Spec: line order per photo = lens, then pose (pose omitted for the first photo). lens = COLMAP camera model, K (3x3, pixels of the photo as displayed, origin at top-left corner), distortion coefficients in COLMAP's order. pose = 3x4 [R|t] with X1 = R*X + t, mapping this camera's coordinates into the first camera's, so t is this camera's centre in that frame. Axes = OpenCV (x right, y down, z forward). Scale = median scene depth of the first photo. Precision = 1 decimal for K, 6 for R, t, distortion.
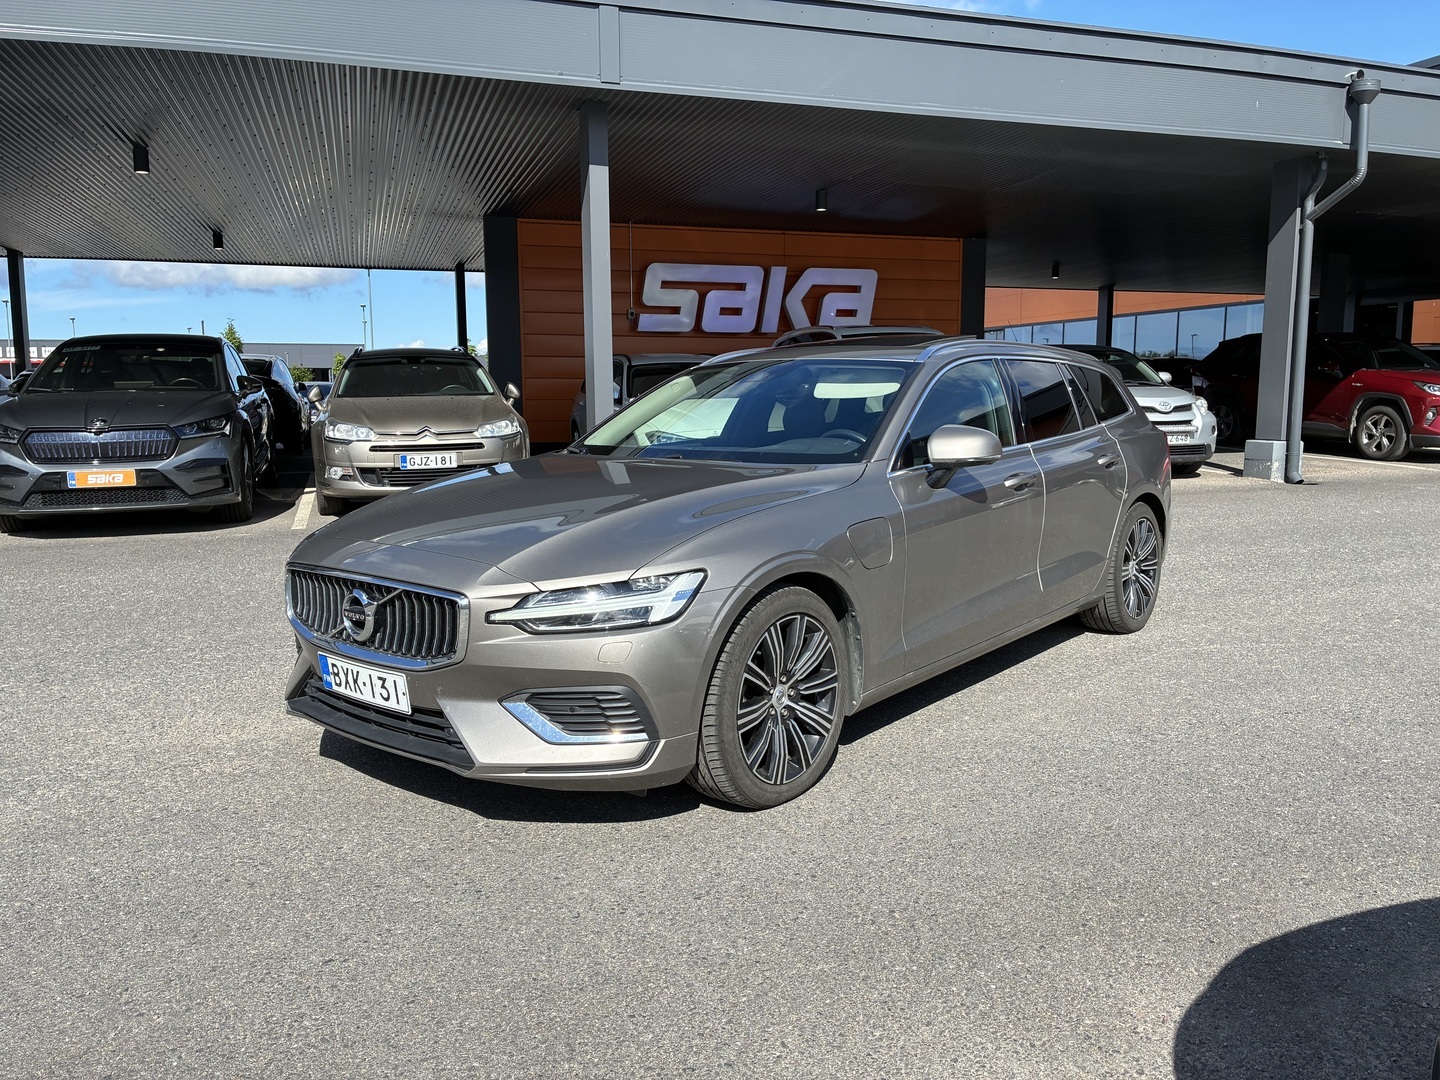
lens RADIAL K [[1096.7, 0, 728.9], [0, 1096.7, 537.0], [0, 0, 1]] dist [0.040882, -0.056092]
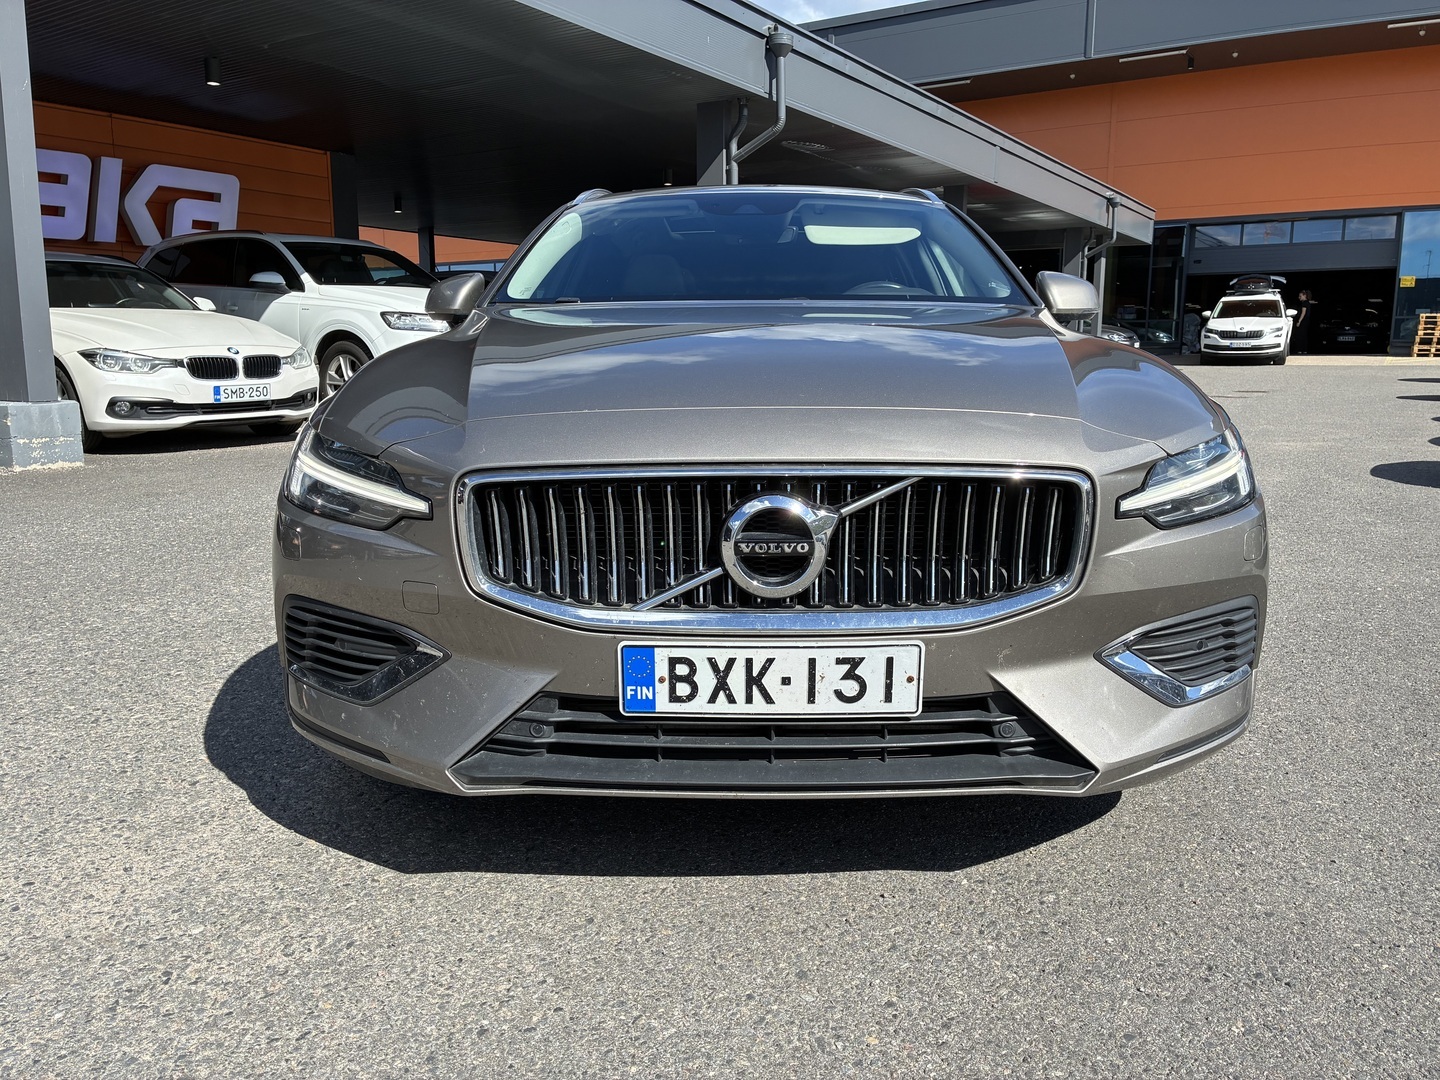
lens RADIAL K [[1096.7, 0, 728.9], [0, 1096.7, 537.0], [0, 0, 1]] dist [0.040882, -0.056092]
pose [[0.772723, -0.100632, 0.626715, -0.193644], [0.080332, 0.994918, 0.060708, 0.010188], [-0.629640, 0.003434, 0.776880, 0.182933]]
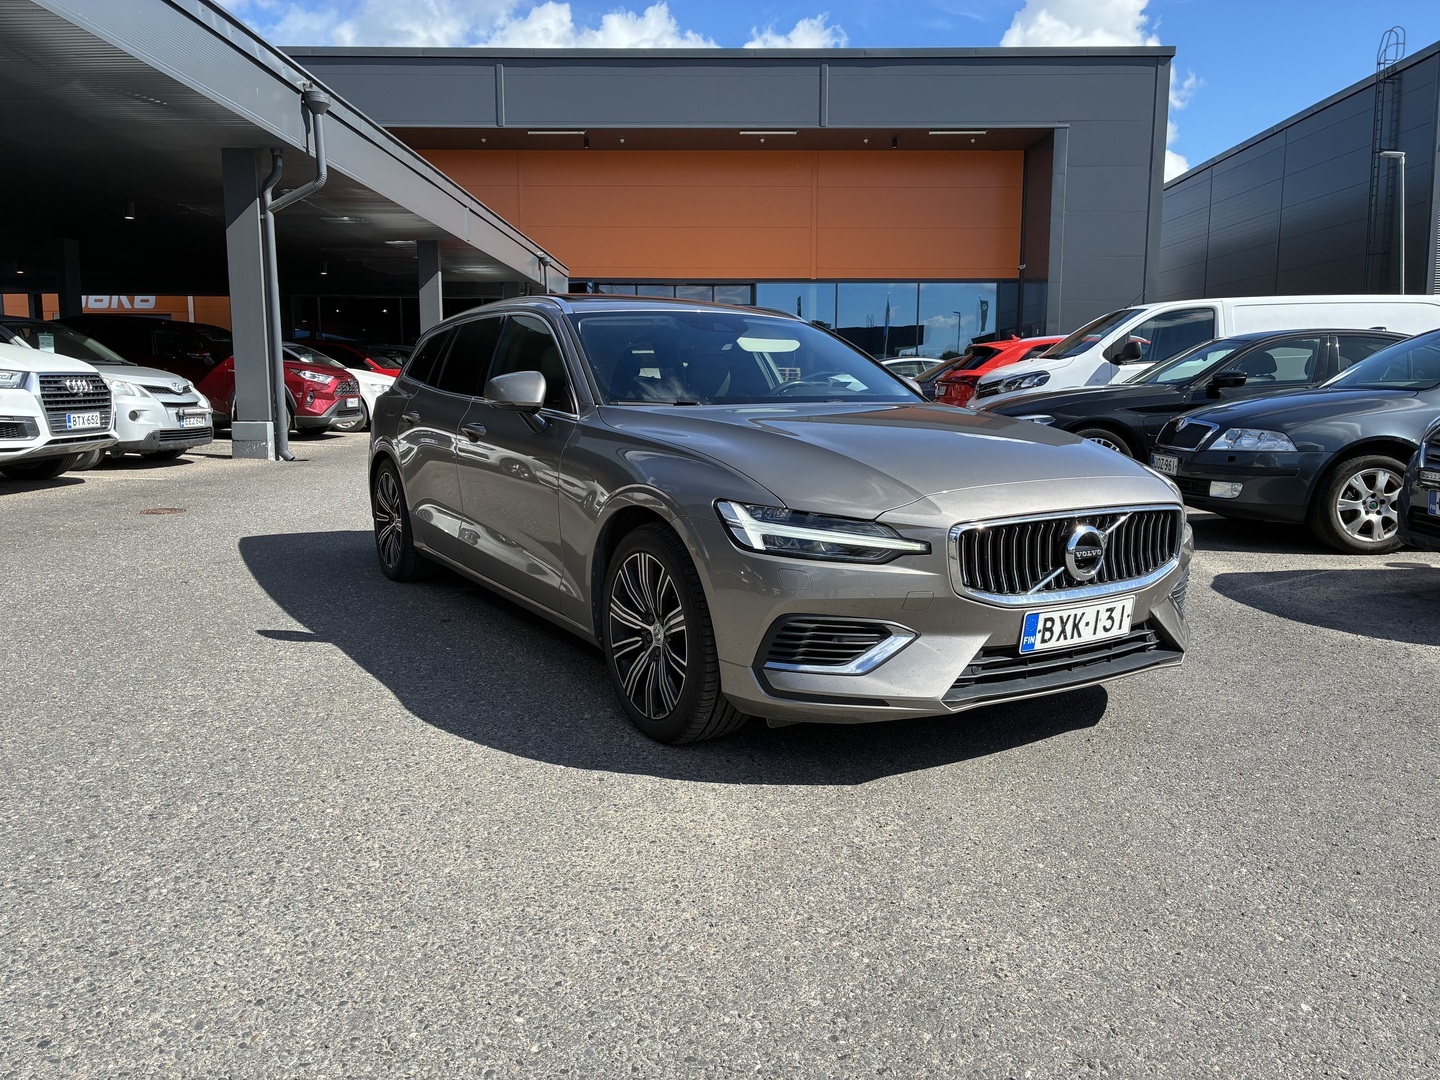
lens RADIAL K [[1097.4, 0, 720.0], [0, 1097.4, 540.0], [0, 0, 1]] dist [0.001886, 0.069048]
pose [[0.318702, -0.126867, 0.939326, -0.387520], [0.125378, 0.987937, 0.090893, -0.019329], [-0.939526, 0.088803, 0.330763, 0.286444]]
